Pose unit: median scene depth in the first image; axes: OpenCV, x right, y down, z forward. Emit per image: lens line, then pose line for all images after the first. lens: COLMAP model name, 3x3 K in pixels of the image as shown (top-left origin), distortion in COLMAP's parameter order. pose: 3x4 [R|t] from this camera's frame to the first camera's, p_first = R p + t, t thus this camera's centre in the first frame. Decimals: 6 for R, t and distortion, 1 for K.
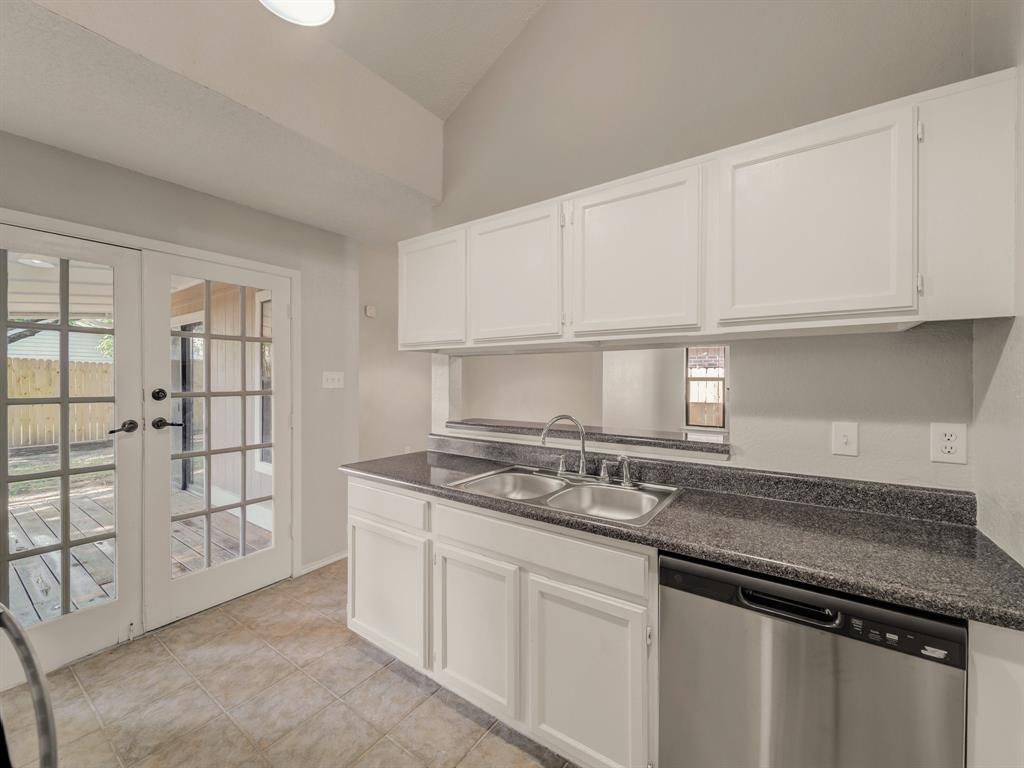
lens RADIAL K [[413.5, 0, 510.1], [0, 413.5, 385.1], [0, 0, 1]] dist [-0.001029, -0.000320]
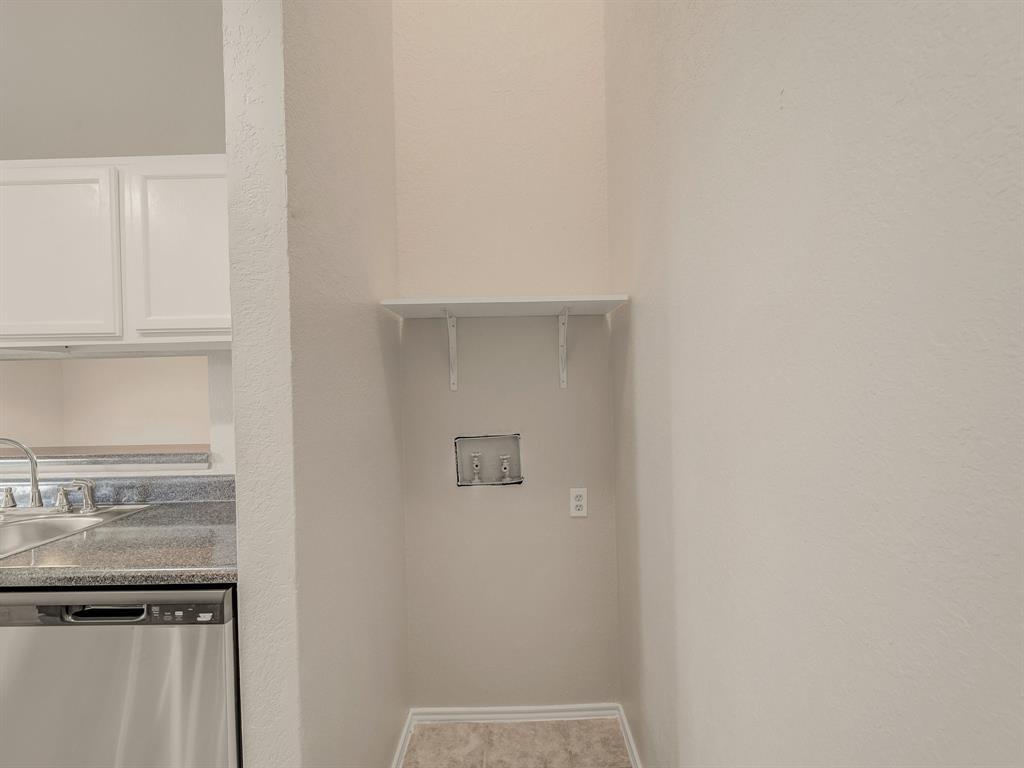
lens RADIAL K [[426.5, 0, 512.0], [0, 426.5, 384.0], [0, 0, 1]] dist [0.000576, 0.000163]
pose [[0.820092, -0.020056, 0.571881, 0.821934], [0.025060, 0.999686, -0.000878, -0.007346], [-0.571683, 0.015051, 0.820336, -0.422572]]
